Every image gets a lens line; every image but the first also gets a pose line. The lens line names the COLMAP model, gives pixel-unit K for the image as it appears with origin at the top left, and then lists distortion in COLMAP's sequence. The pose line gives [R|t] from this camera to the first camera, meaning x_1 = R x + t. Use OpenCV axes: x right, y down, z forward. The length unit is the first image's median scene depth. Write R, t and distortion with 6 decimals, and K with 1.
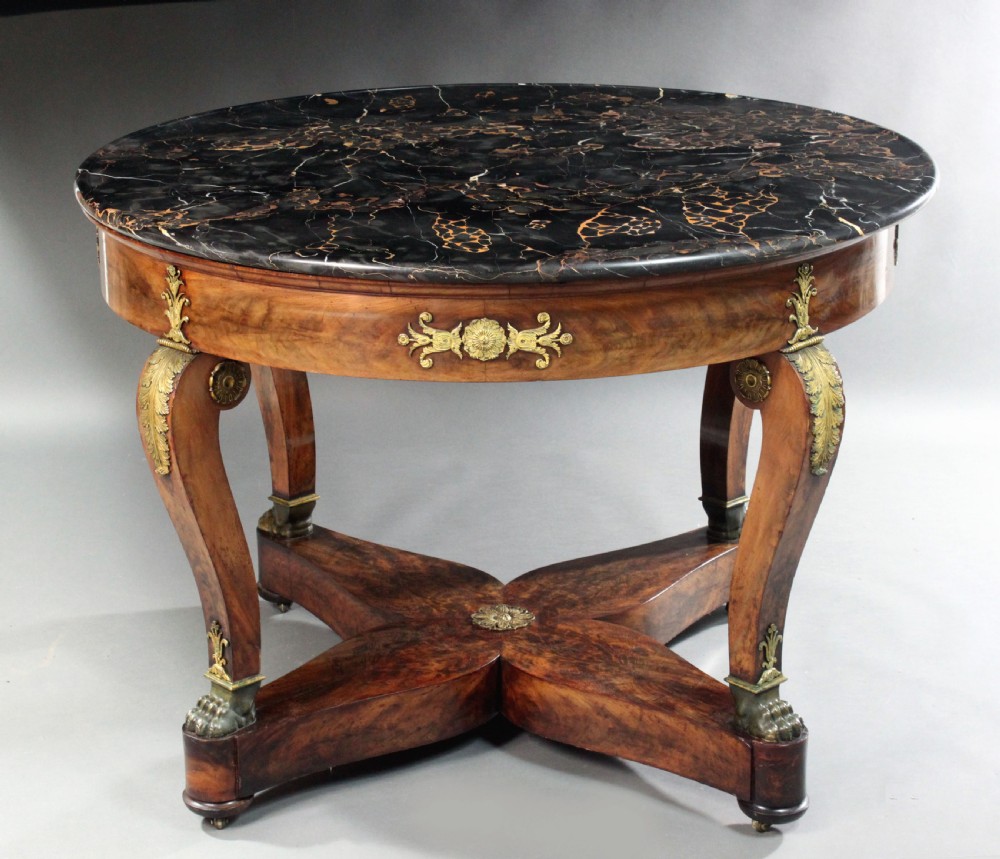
lens RADIAL K [[2358.5, 0, 467.7], [0, 2358.5, 454.2], [0, 0, 1]] dist [-0.002146, 0.000000]
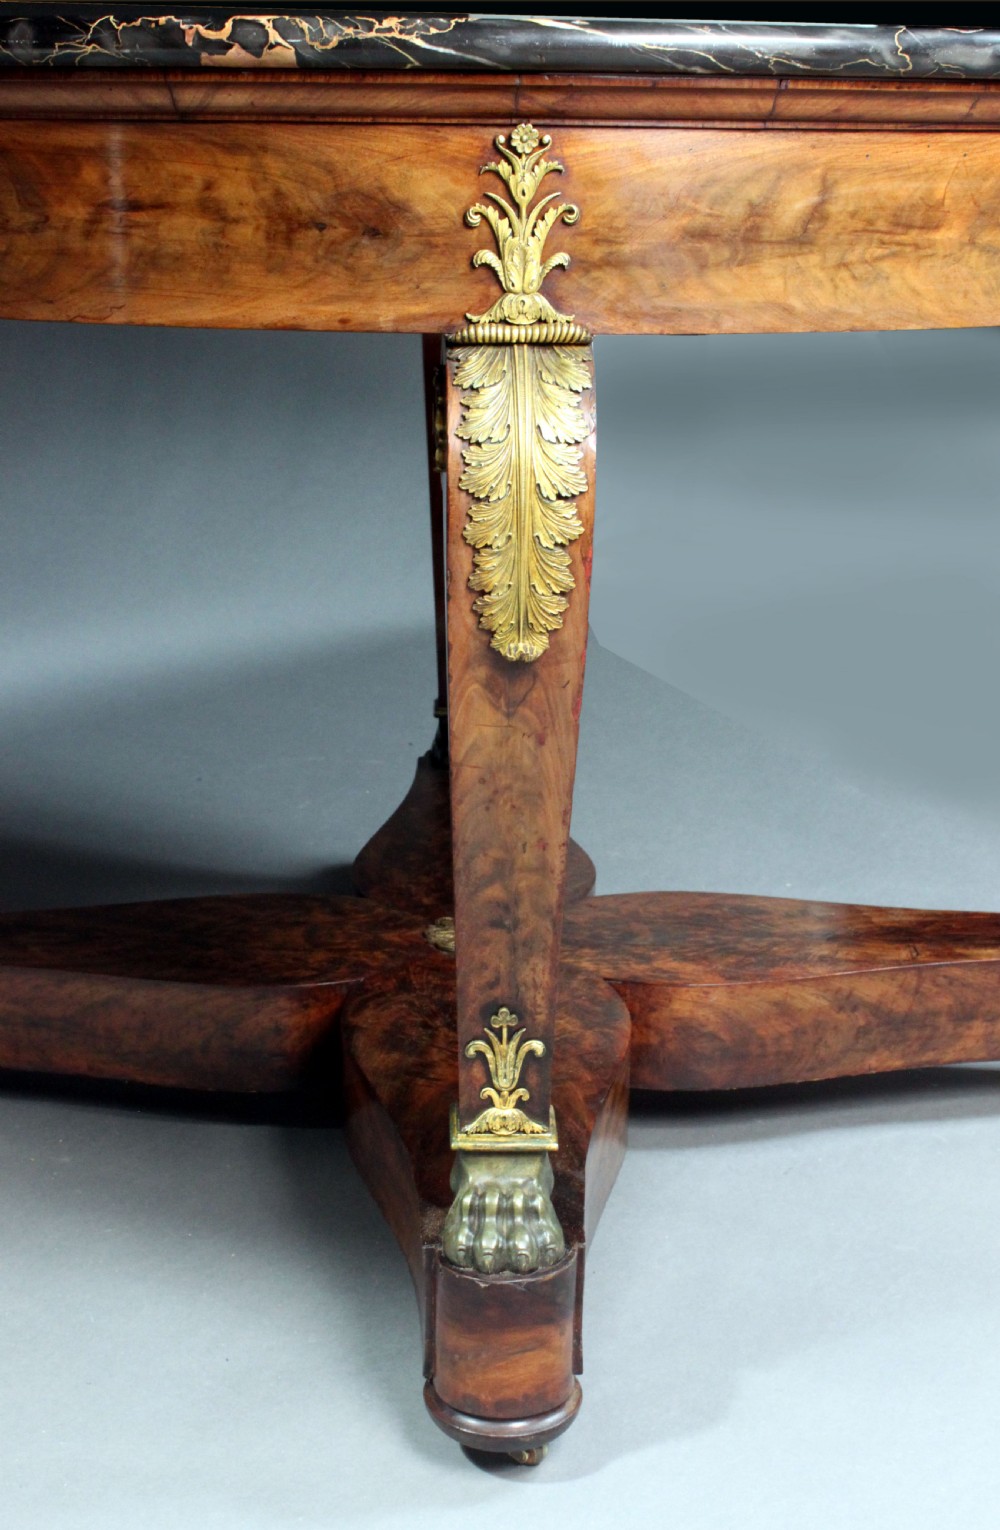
lens RADIAL K [[2310.2, 0, 498.7], [0, 2310.2, 836.8], [0, 0, 1]] dist [-0.056977, 0.000000]
pose [[0.644755, -0.217710, 0.732730, -0.431802], [0.230875, 0.969278, 0.084838, 0.003263], [-0.728689, 0.114469, 0.675211, 0.734185]]
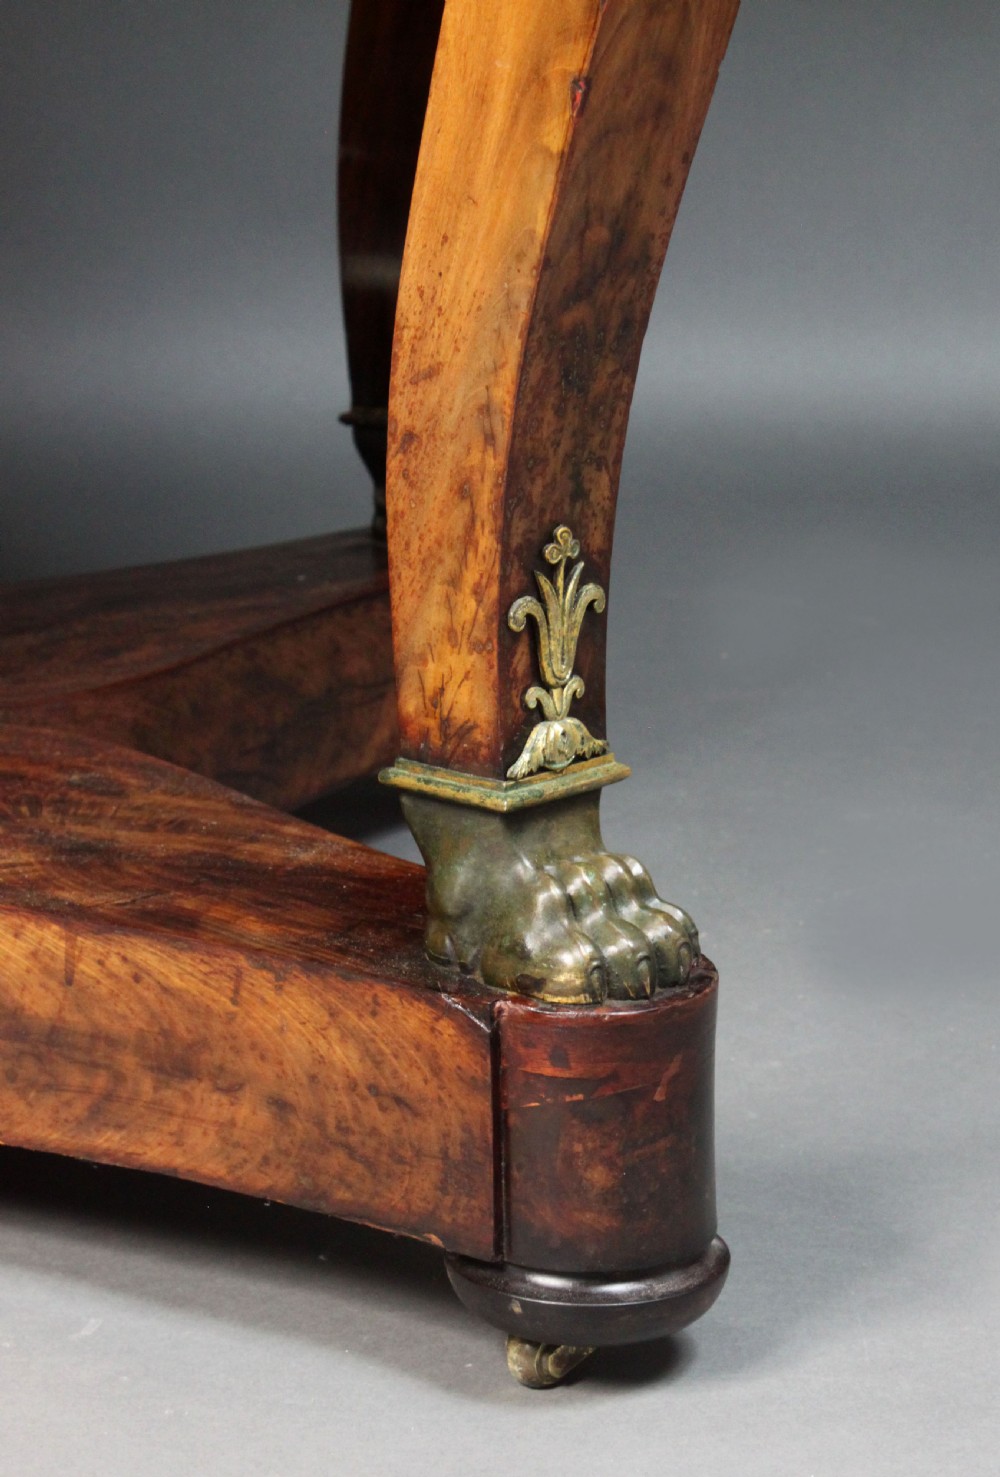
lens RADIAL K [[4173.5, 0, 551.0], [0, 4173.5, 867.9], [0, 0, 1]] dist [0.102182, 0.000000]
pose [[0.993707, -0.019924, 0.110226, 0.080863], [0.025895, 0.998258, -0.053005, 0.134925], [-0.108978, 0.055526, 0.992492, 0.579986]]
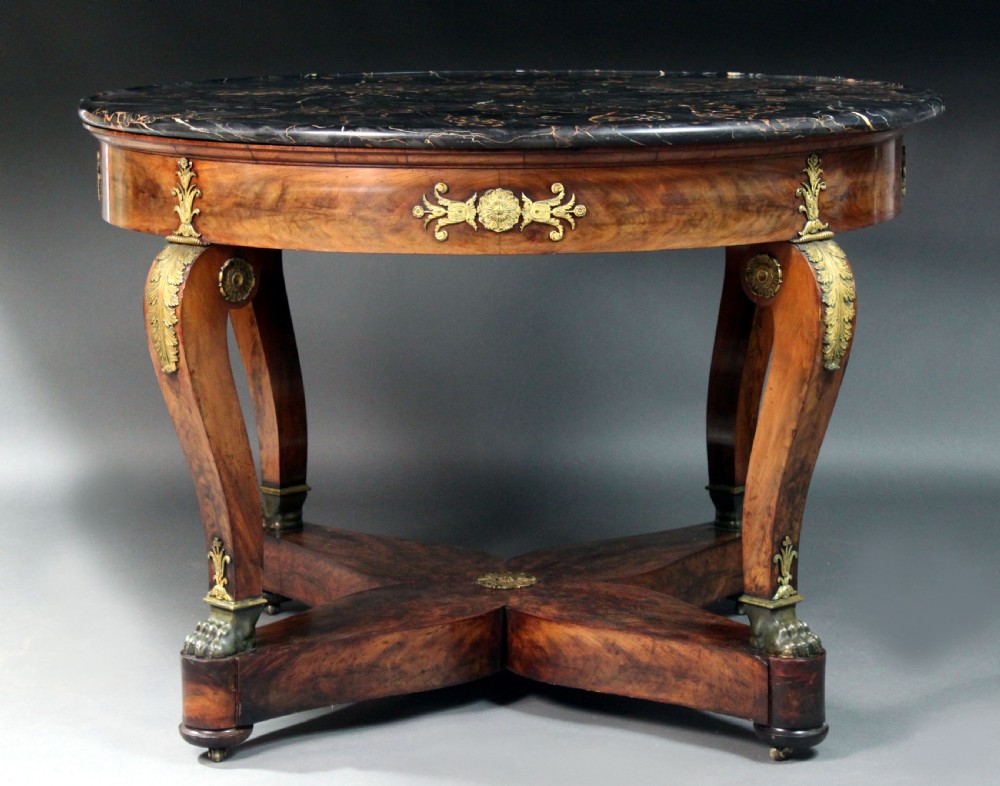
lens RADIAL K [[2723.2, 0, 493.4], [0, 2723.2, 422.9], [0, 0, 1]] dist [0.060400, 0.000000]
pose [[0.999549, 0.001720, 0.029975, -0.027858], [0.002715, 0.989090, -0.147287, 0.197285], [-0.029901, 0.147302, 0.988640, -0.128443]]
